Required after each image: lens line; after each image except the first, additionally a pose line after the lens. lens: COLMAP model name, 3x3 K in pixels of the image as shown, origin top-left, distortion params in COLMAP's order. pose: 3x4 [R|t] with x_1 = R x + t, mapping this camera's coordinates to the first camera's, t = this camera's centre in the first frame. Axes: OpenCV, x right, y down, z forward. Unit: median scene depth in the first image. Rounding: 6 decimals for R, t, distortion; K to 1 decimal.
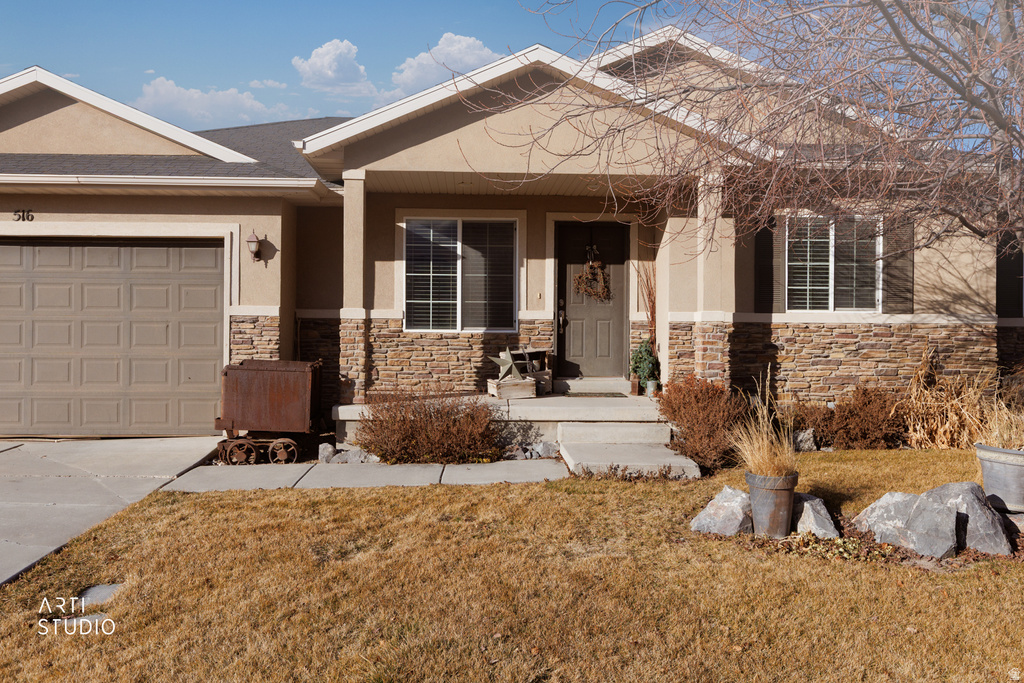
lens RADIAL K [[827.6, 0, 510.1], [0, 827.6, 339.8], [0, 0, 1]] dist [0.012931, 0.002821]
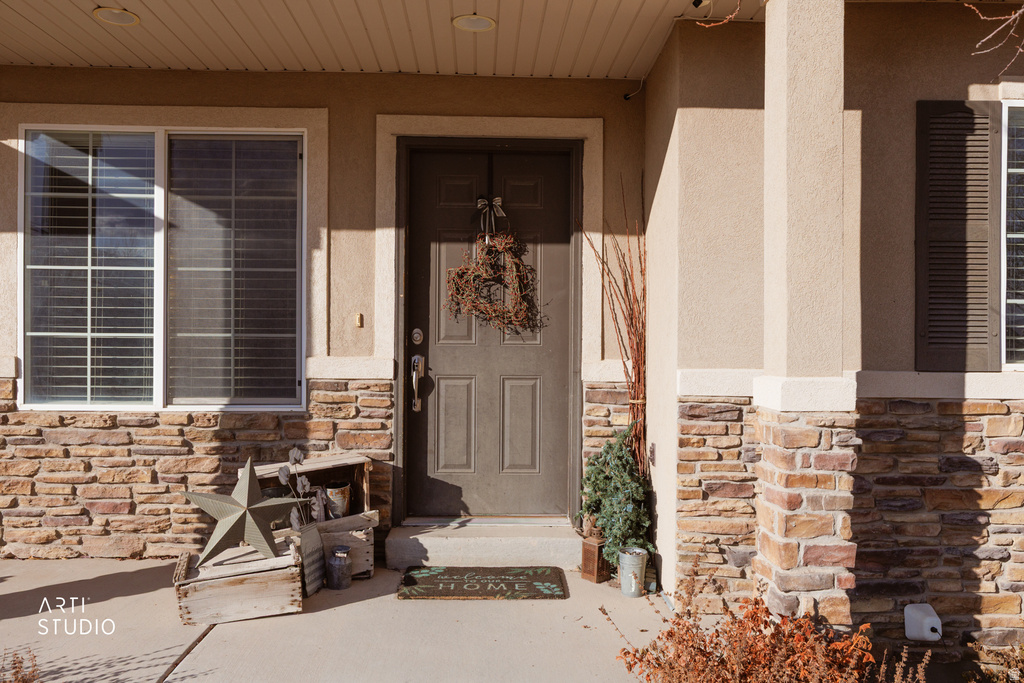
lens RADIAL K [[827.6, 0, 516.1], [0, 827.6, 343.5], [0, 0, 1]] dist [0.012931, 0.002821]
pose [[0.999982, 0.001024, -0.005988, 0.121284], [-0.001038, 0.999997, -0.002263, -0.043309], [0.005986, 0.002269, 0.999980, 0.629154]]
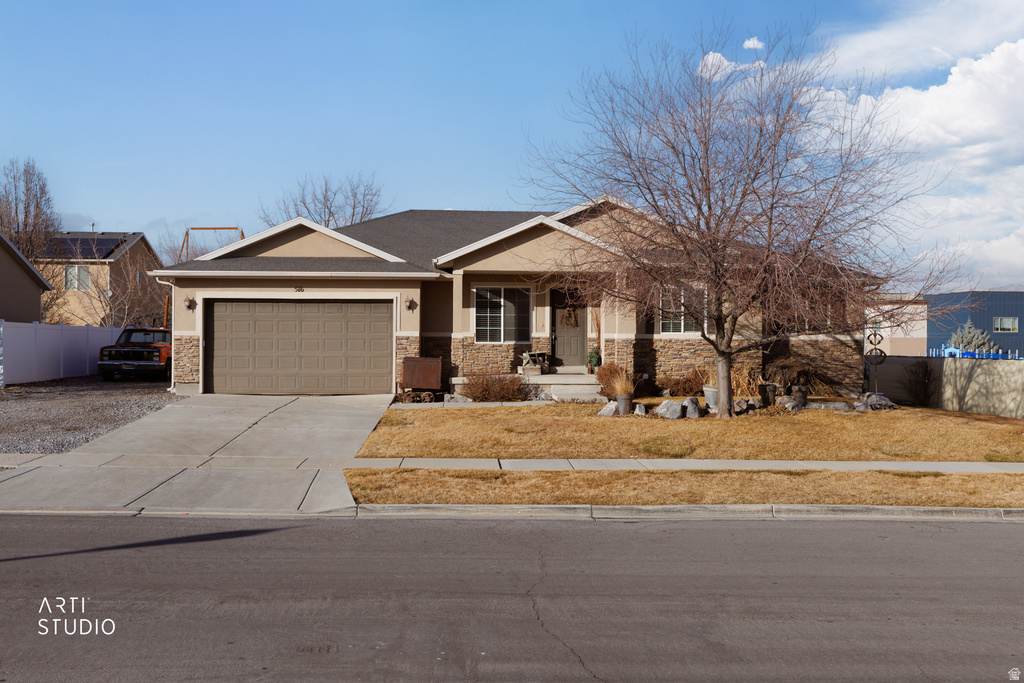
lens RADIAL K [[1036.3, 0, 509.6], [0, 1036.3, 341.0], [0, 0, 1]] dist [0.009261, 0.000000]
pose [[0.999959, -0.002764, 0.008667, -0.069261], [0.002790, 0.999992, -0.002977, -0.008135], [-0.008659, 0.003001, 0.999958, -1.591175]]
